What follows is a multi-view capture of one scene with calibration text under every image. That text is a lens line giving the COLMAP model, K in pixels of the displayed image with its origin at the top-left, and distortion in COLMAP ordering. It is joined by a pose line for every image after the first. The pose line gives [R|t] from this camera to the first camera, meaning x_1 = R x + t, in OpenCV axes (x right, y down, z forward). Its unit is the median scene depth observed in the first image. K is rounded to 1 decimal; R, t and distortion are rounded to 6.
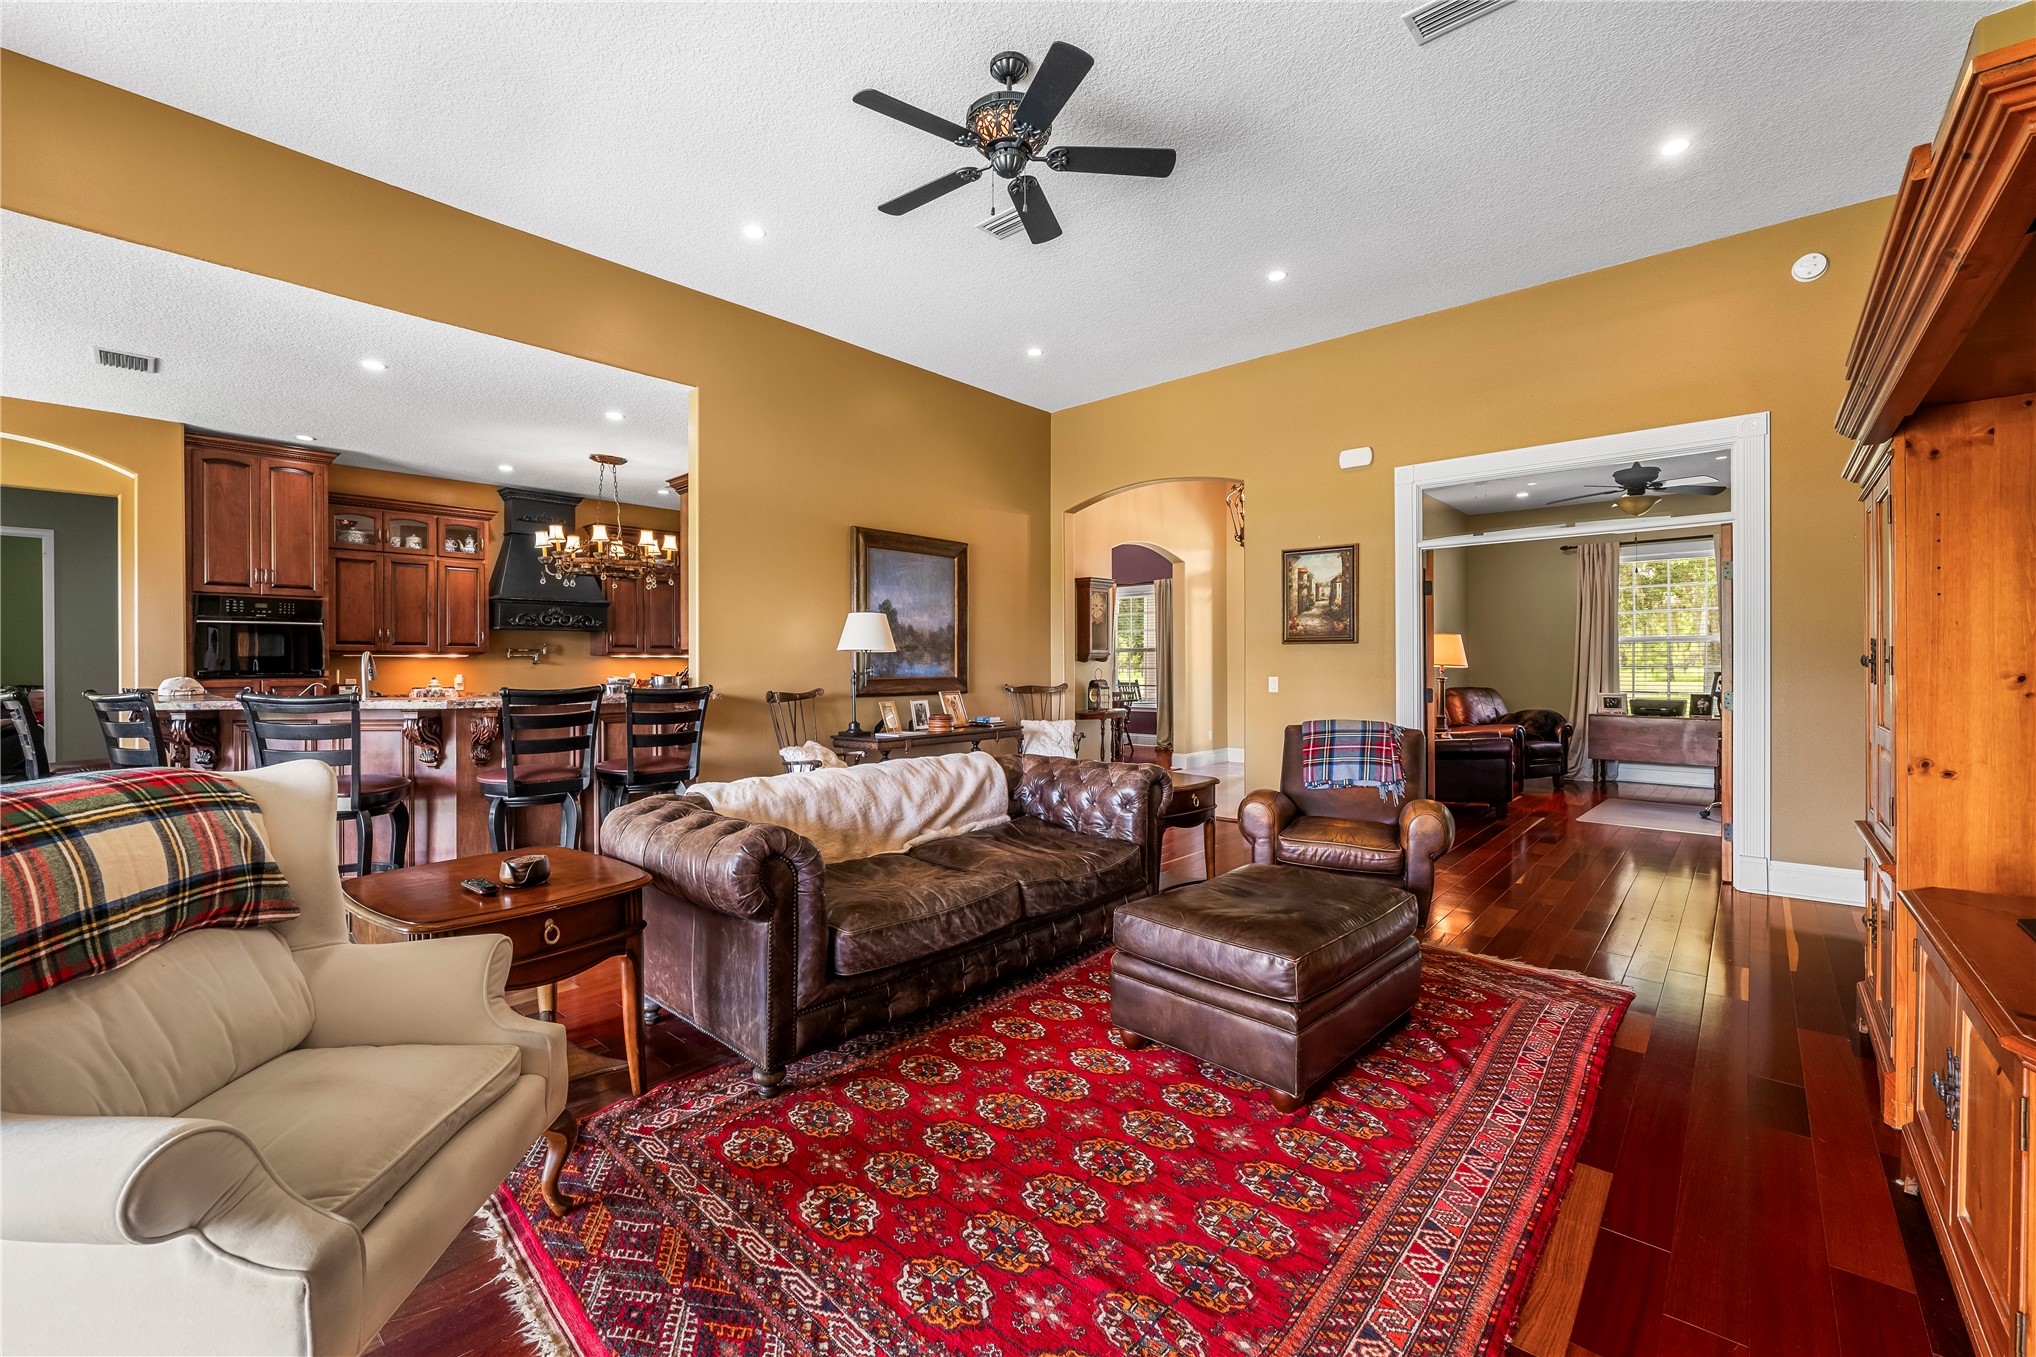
lens RADIAL K [[834.2, 0, 1012.0], [0, 834.2, 679.3], [0, 0, 1]] dist [-0.012569, 0.001105]
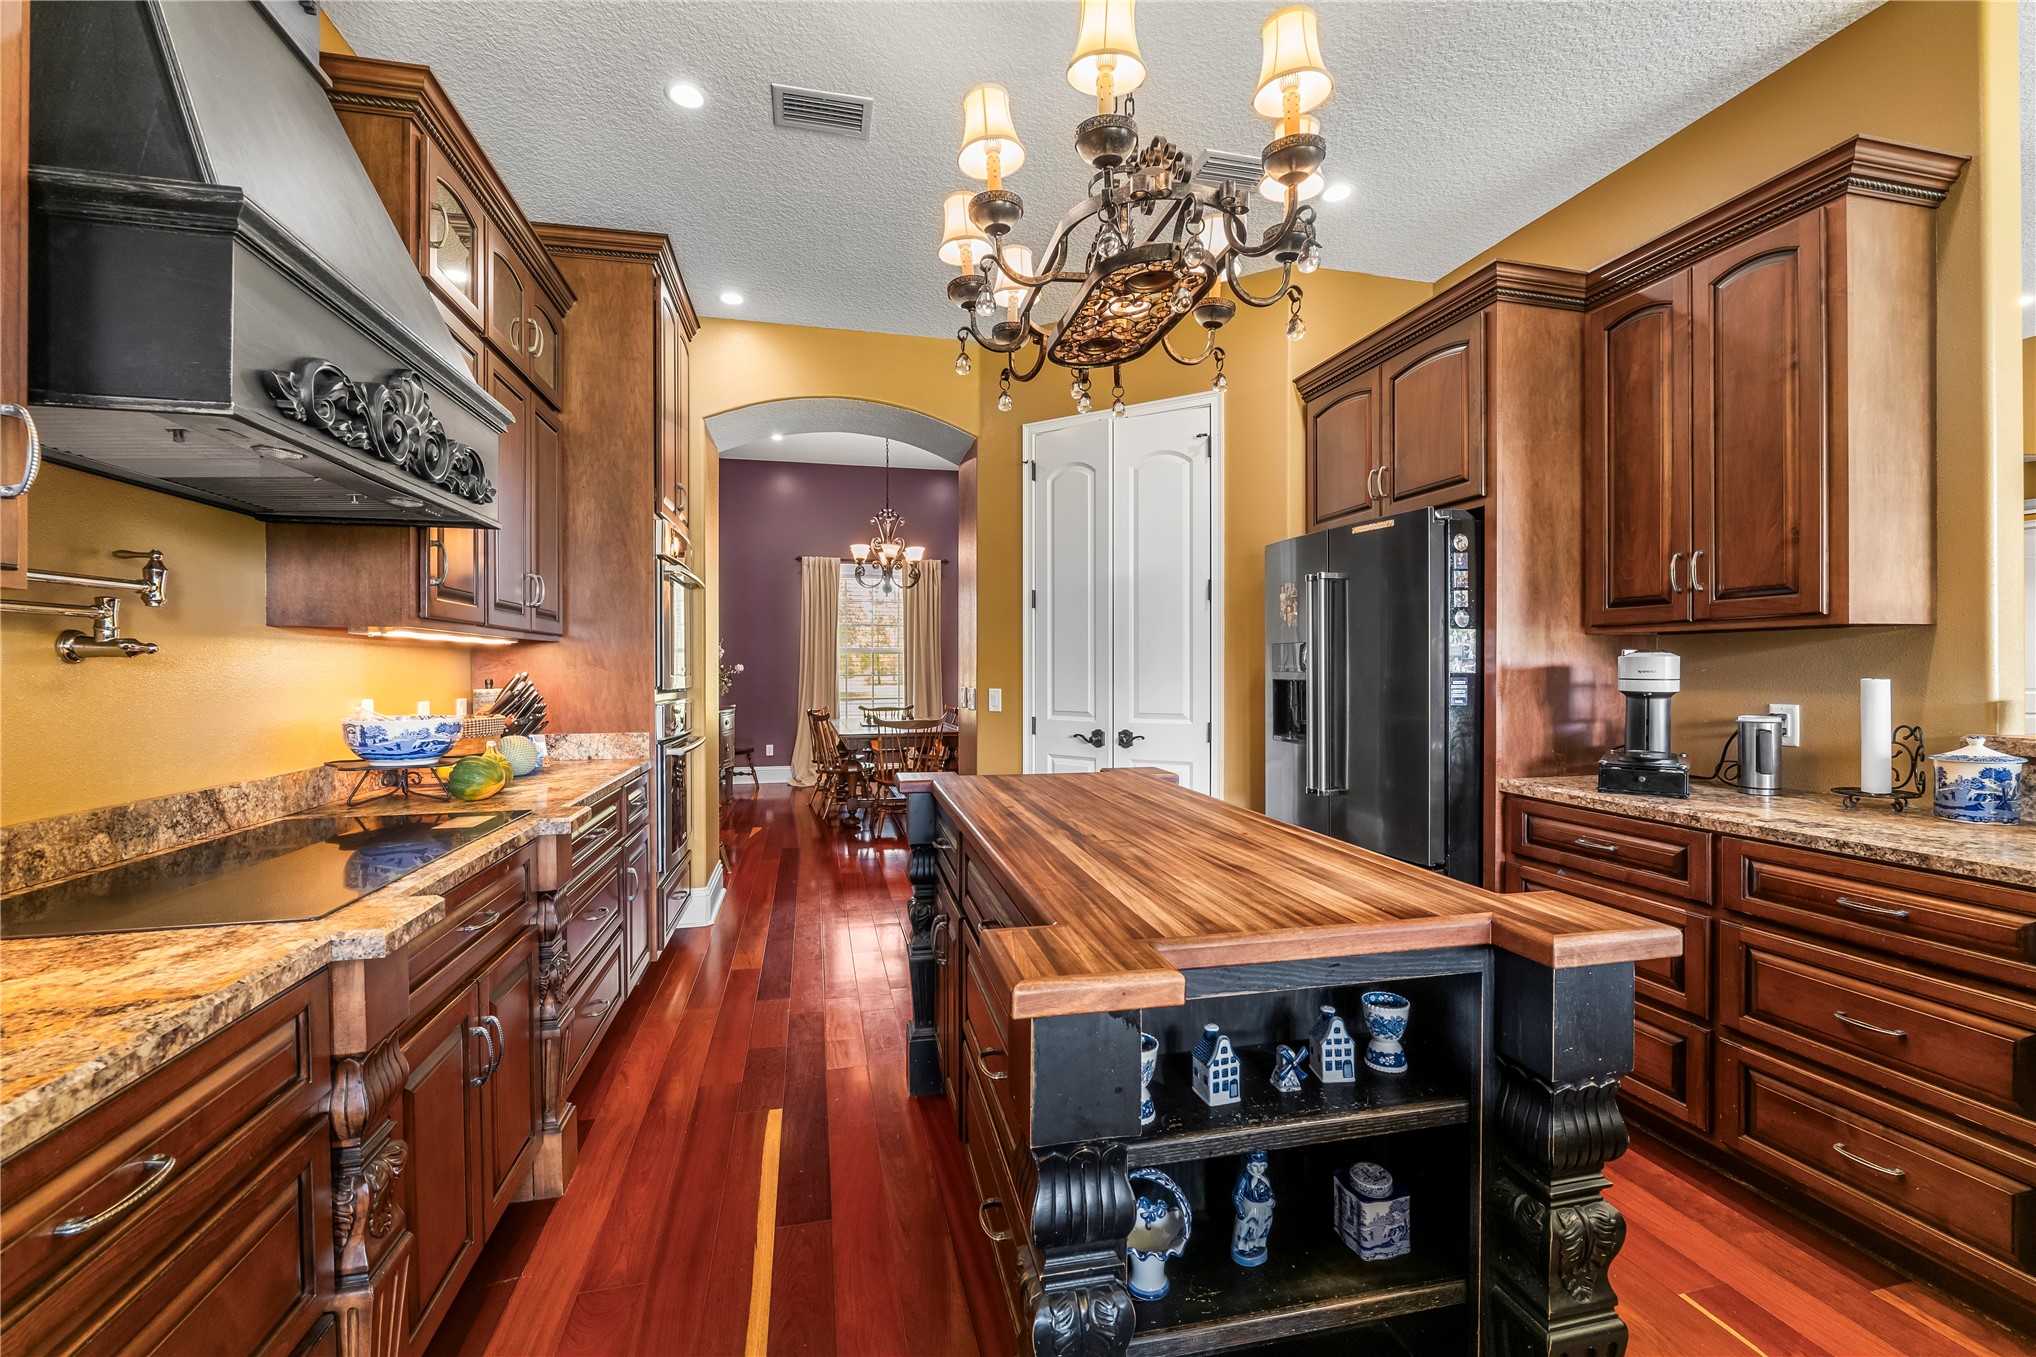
lens RADIAL K [[834.2, 0, 1017.1], [0, 834.2, 675.7], [0, 0, 1]] dist [-0.012569, 0.001105]
pose [[0.585596, -0.004067, 0.810593, -0.666104], [0.015861, 0.999853, -0.006442, -0.012247], [-0.810448, 0.016629, 0.585575, 0.817004]]
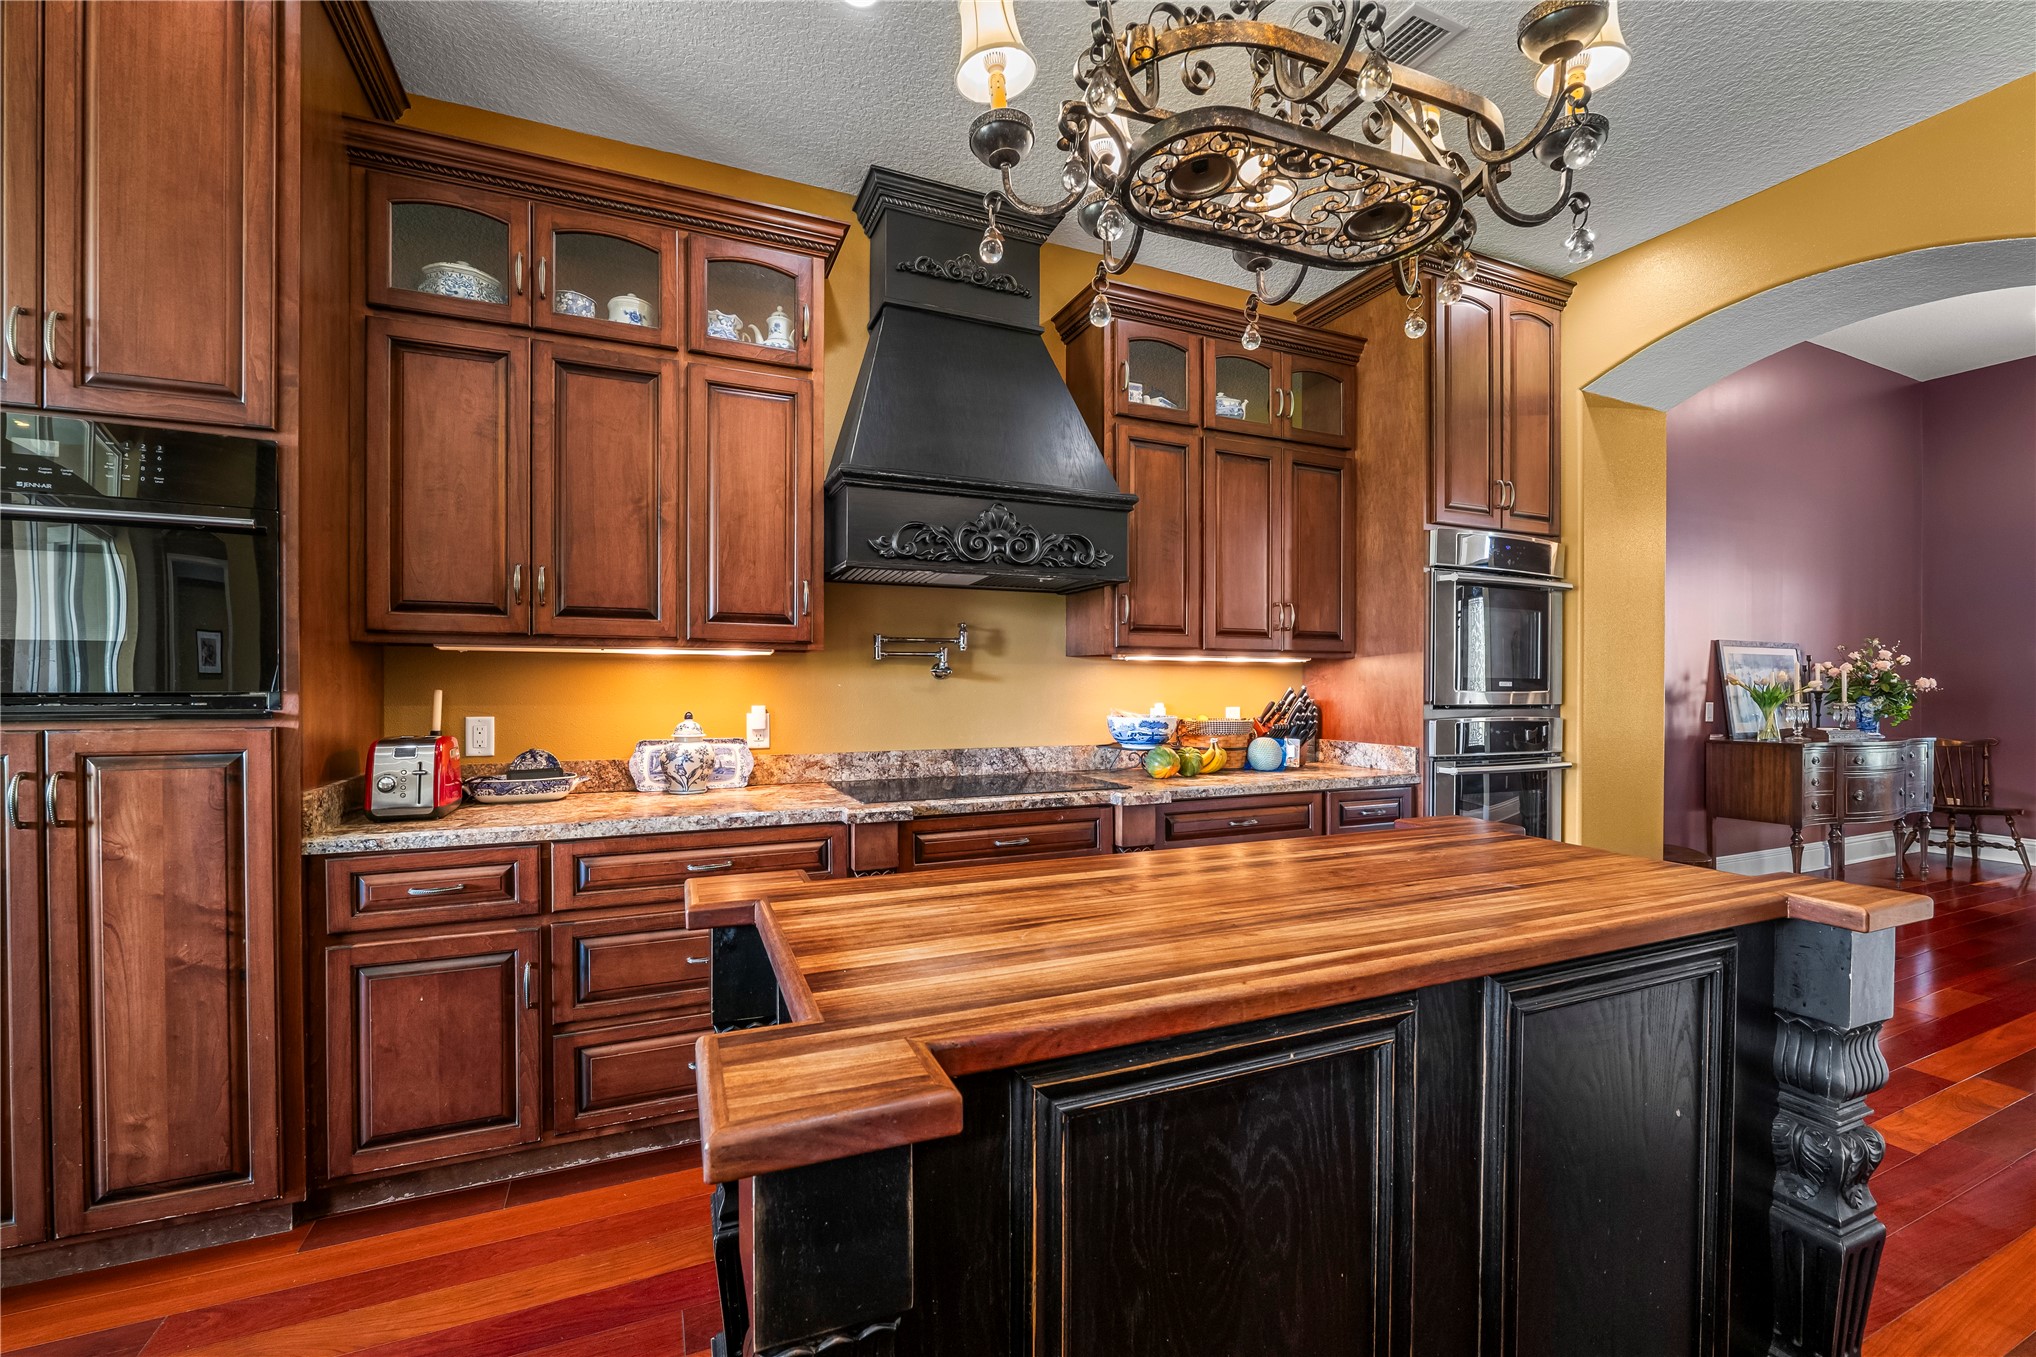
lens RADIAL K [[834.2, 0, 1009.4], [0, 834.2, 687.3], [0, 0, 1]] dist [-0.012569, 0.001105]
pose [[0.901707, 0.009869, -0.432236, -0.424176], [-0.015168, 0.999846, -0.008814, -0.012425], [0.432083, 0.014504, 0.901717, 0.746658]]
